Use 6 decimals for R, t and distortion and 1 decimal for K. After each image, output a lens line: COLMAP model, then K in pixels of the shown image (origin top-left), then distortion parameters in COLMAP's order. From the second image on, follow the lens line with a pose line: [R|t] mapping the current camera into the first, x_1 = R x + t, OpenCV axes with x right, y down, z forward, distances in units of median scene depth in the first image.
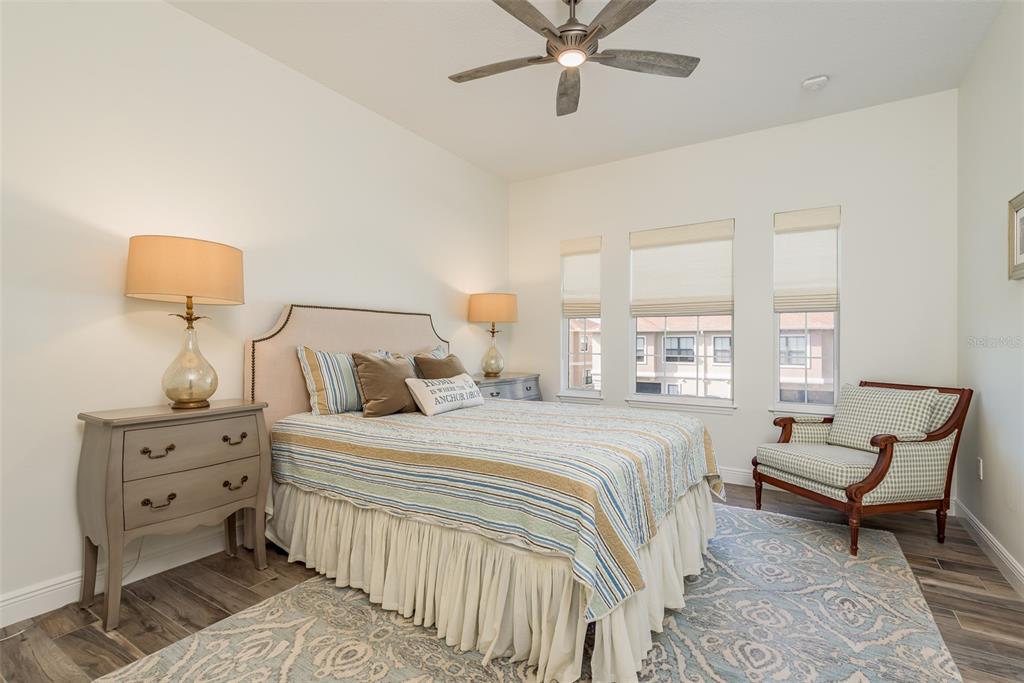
lens RADIAL K [[478.2, 0, 513.4], [0, 478.2, 341.9], [0, 0, 1]] dist [0.000676, 0.000185]
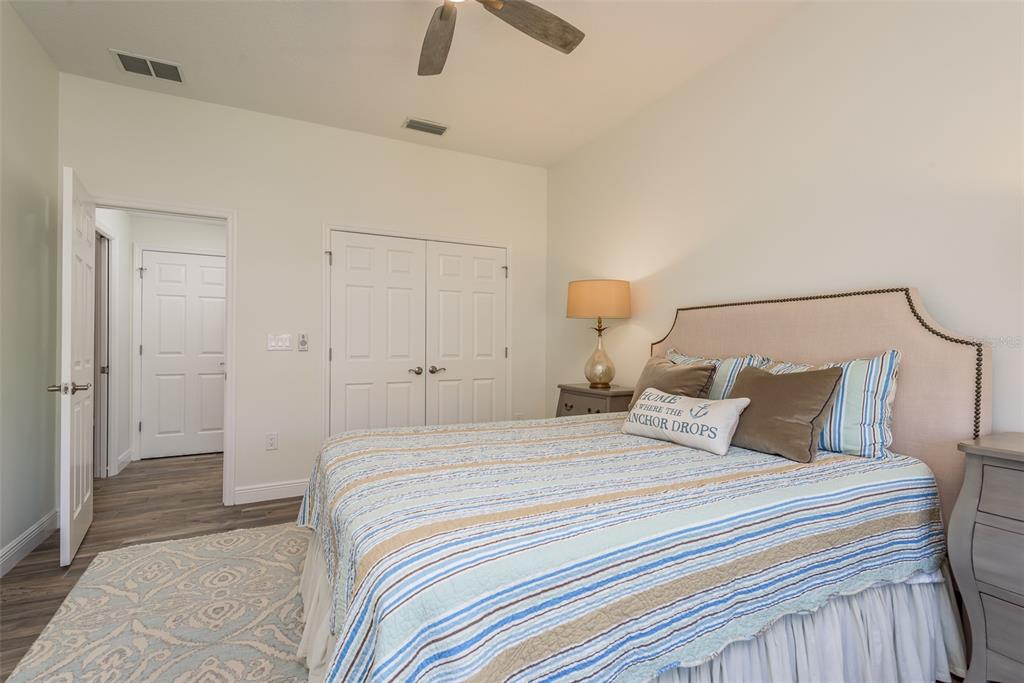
lens RADIAL K [[478.2, 0, 515.2], [0, 478.2, 342.6], [0, 0, 1]] dist [0.000676, 0.000185]
pose [[-0.500538, -0.005552, -0.865697, 0.783798], [0.002322, 0.999967, -0.007756, 0.004419], [0.865711, -0.005892, -0.500509, 1.530461]]
